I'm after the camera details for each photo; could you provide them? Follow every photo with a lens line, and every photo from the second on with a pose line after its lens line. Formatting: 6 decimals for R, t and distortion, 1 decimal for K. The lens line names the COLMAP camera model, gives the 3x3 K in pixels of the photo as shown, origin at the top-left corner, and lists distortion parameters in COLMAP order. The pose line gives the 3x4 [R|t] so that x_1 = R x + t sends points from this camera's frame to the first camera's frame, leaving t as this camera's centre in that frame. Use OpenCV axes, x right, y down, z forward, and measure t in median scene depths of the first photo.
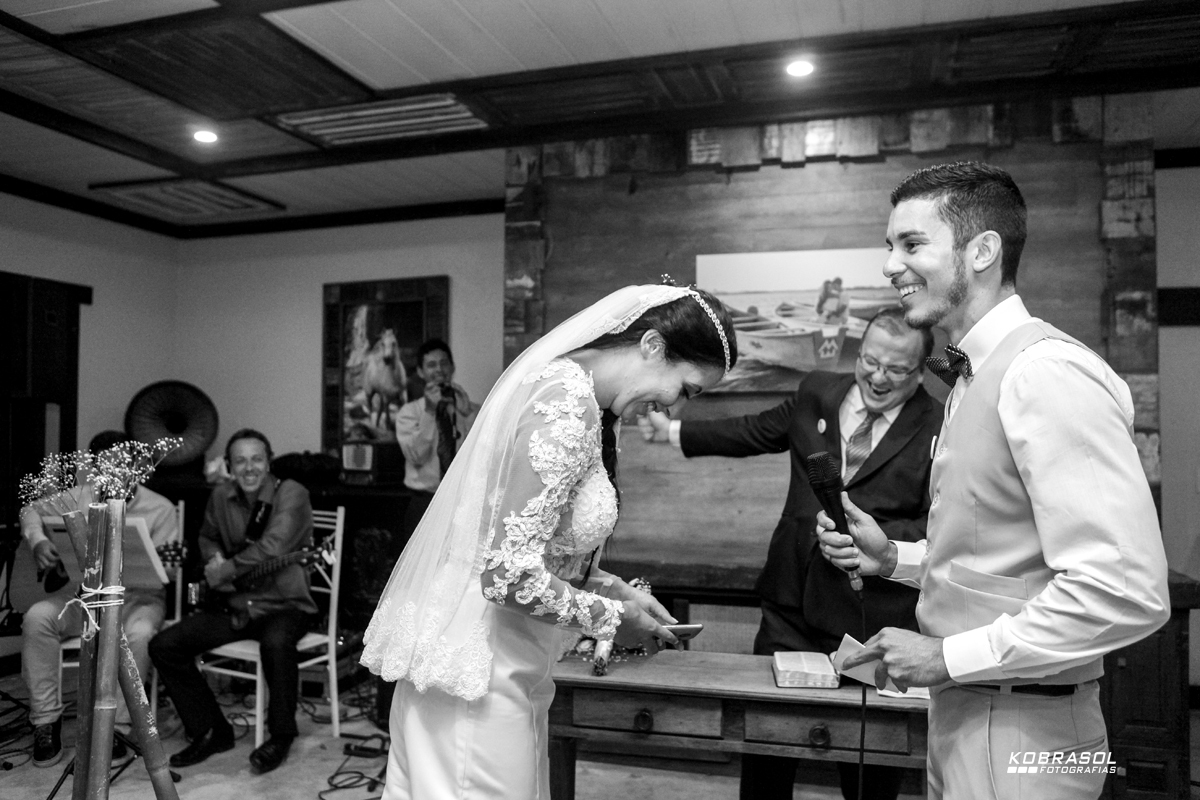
lens RADIAL K [[930.6, 0, 604.8], [0, 930.6, 399.4], [0, 0, 1]] dist [-0.096493, 0.092537]
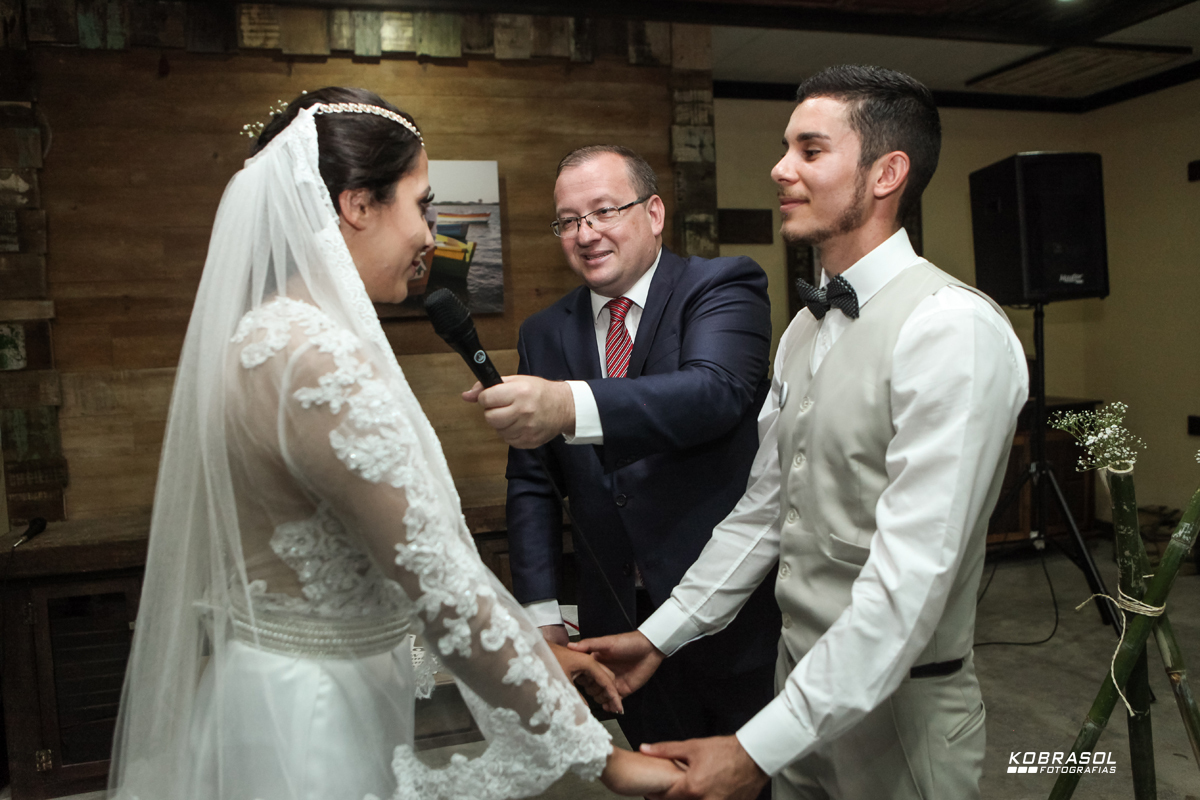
lens RADIAL K [[930.6, 0, 588.4], [0, 930.6, 398.4], [0, 0, 1]] dist [-0.096493, 0.092537]
pose [[0.838289, -0.079420, 0.539412, -0.115529], [0.030364, 0.994599, 0.099250, -0.013489], [-0.544381, -0.066821, 0.836173, 0.132910]]
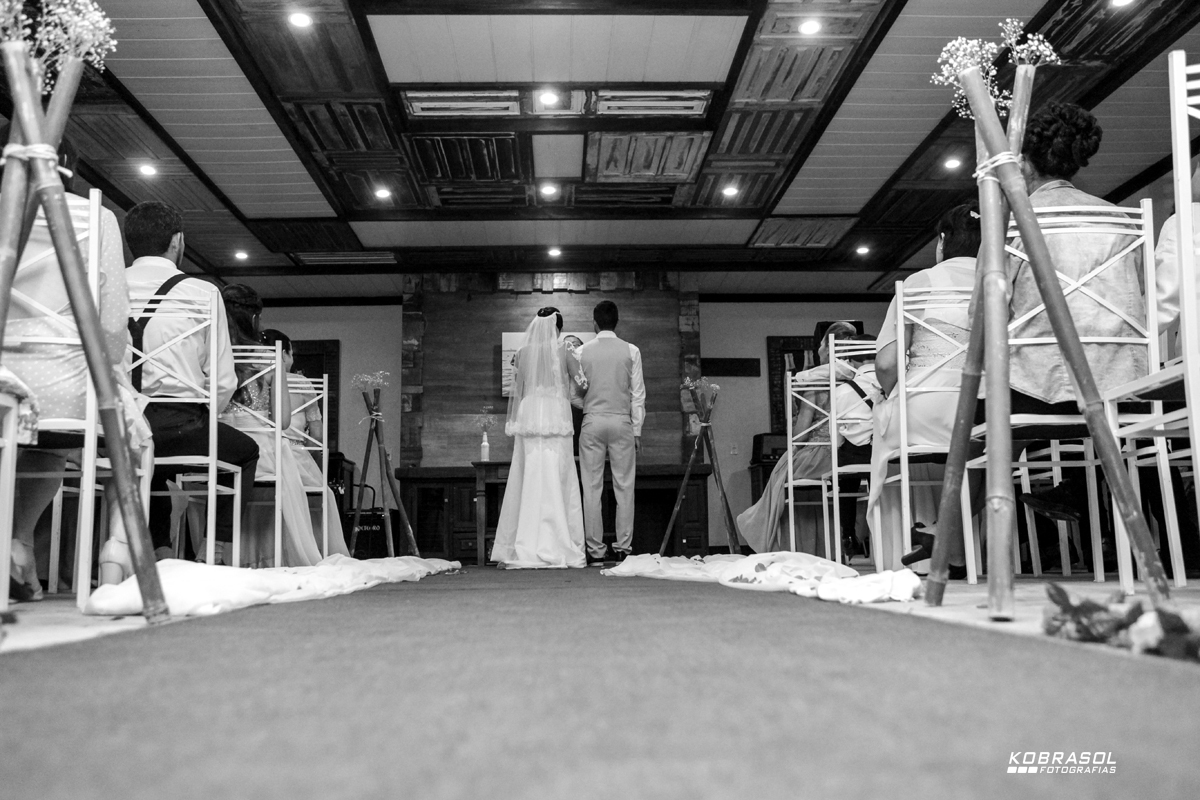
lens RADIAL K [[881.3, 0, 567.5], [0, 881.3, 415.0], [0, 0, 1]] dist [-0.063557, 0.019605]
pose [[0.954189, 0.025026, 0.298157, -0.355035], [0.002317, 0.995848, -0.091001, 0.216604], [-0.299197, 0.087523, 0.950169, -0.936921]]
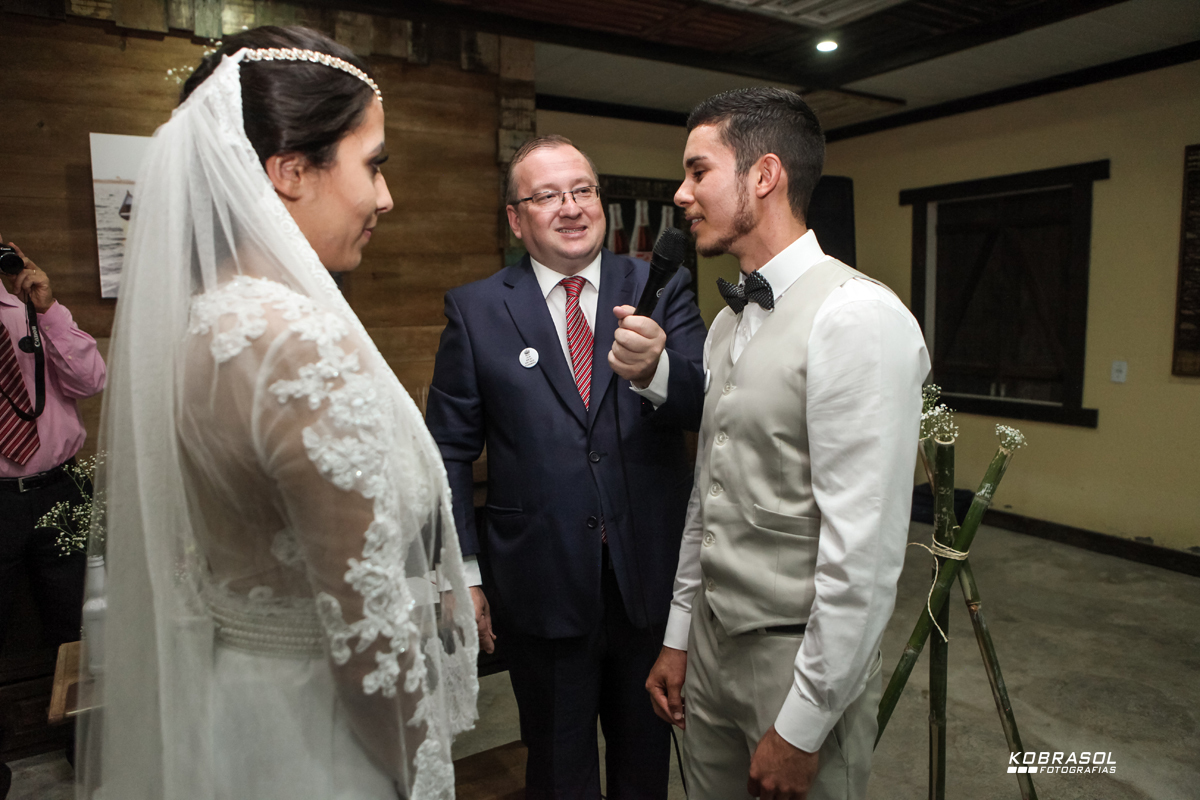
lens RADIAL K [[796.8, 0, 590.5], [0, 796.8, 393.5], [0, 0, 1]] dist [-0.084592, 0.047931]
pose [[0.670225, -0.098869, 0.735543, -0.132150], [0.000621, 0.991161, 0.132663, -0.015610], [-0.742158, -0.088457, 0.664362, 0.195289]]
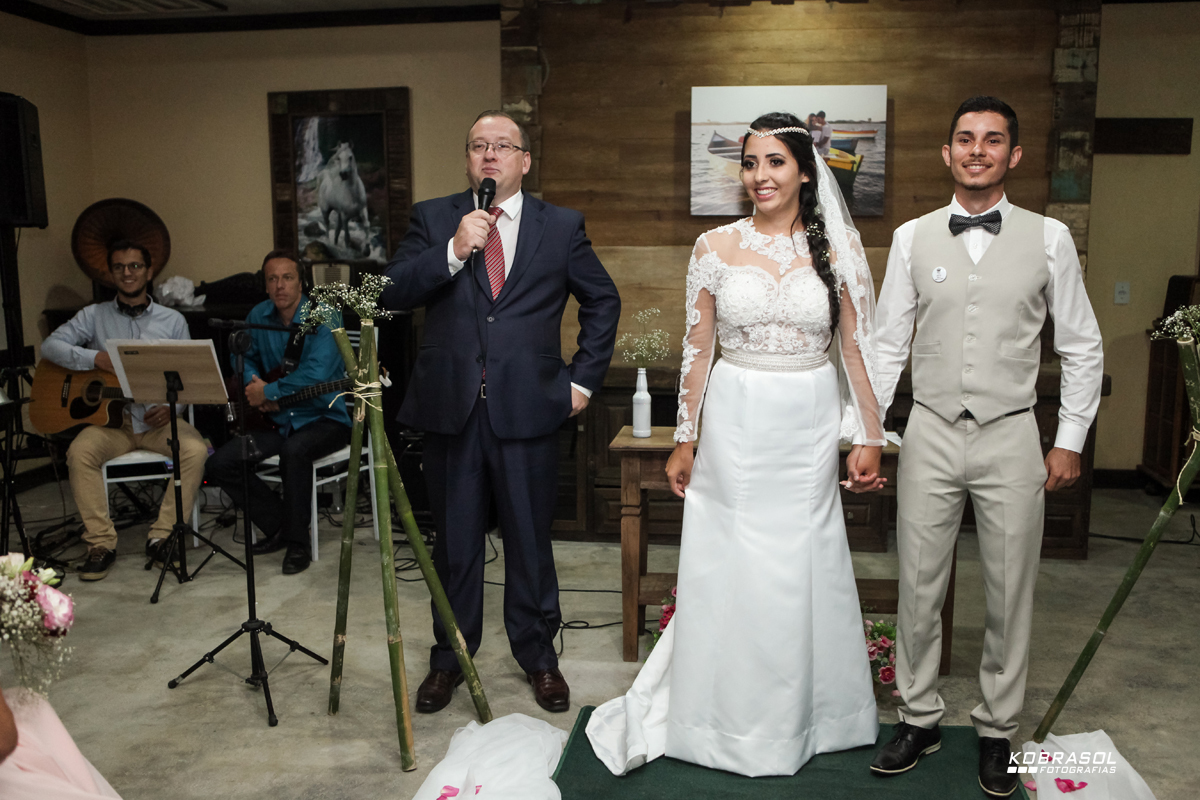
lens RADIAL K [[1068.6, 0, 626.7], [0, 1068.6, 392.1], [0, 0, 1]] dist [-0.066733, 0.083613]
pose [[0.989097, -0.023795, 0.145329, -0.164534], [-0.002471, 0.984039, 0.177934, -0.026615], [-0.147244, -0.176353, 0.973252, -0.249353]]
